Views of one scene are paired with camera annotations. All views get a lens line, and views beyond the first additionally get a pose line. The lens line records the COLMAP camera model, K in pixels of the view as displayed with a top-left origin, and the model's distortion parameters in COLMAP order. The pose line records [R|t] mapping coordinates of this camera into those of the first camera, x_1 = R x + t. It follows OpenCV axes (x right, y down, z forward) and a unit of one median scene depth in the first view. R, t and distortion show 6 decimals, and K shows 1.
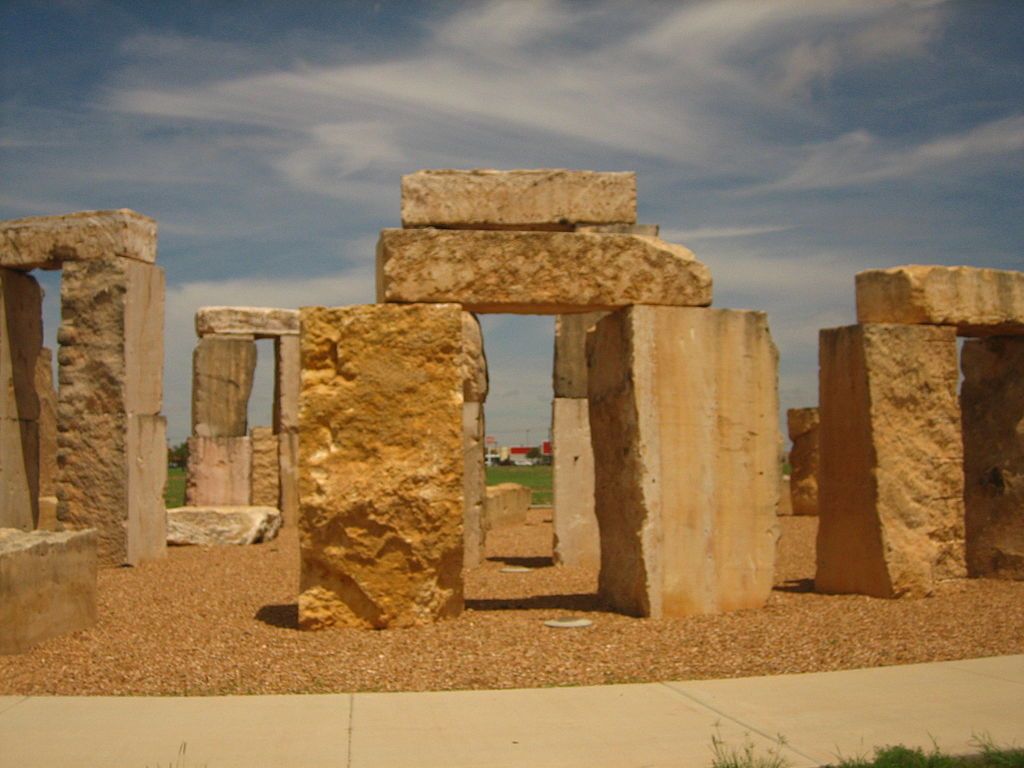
lens RADIAL K [[1179.3, 0, 511.0], [0, 1179.3, 385.4], [0, 0, 1]] dist [-0.134546, 0.000000]
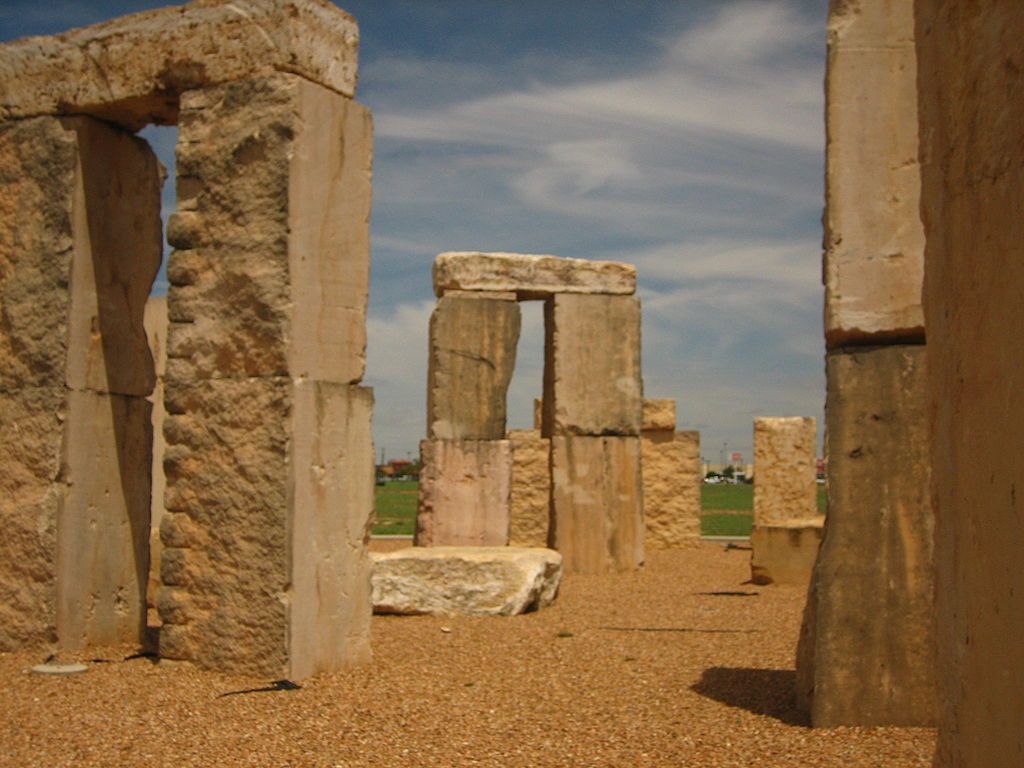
lens RADIAL K [[1179.3, 0, 516.2], [0, 1179.3, 379.0], [0, 0, 1]] dist [-0.134546, 0.000000]
pose [[0.980758, 0.000591, -0.195228, -0.133953], [-0.004361, 0.999812, -0.018881, 0.033456], [0.195180, 0.019369, 0.980576, 0.510764]]
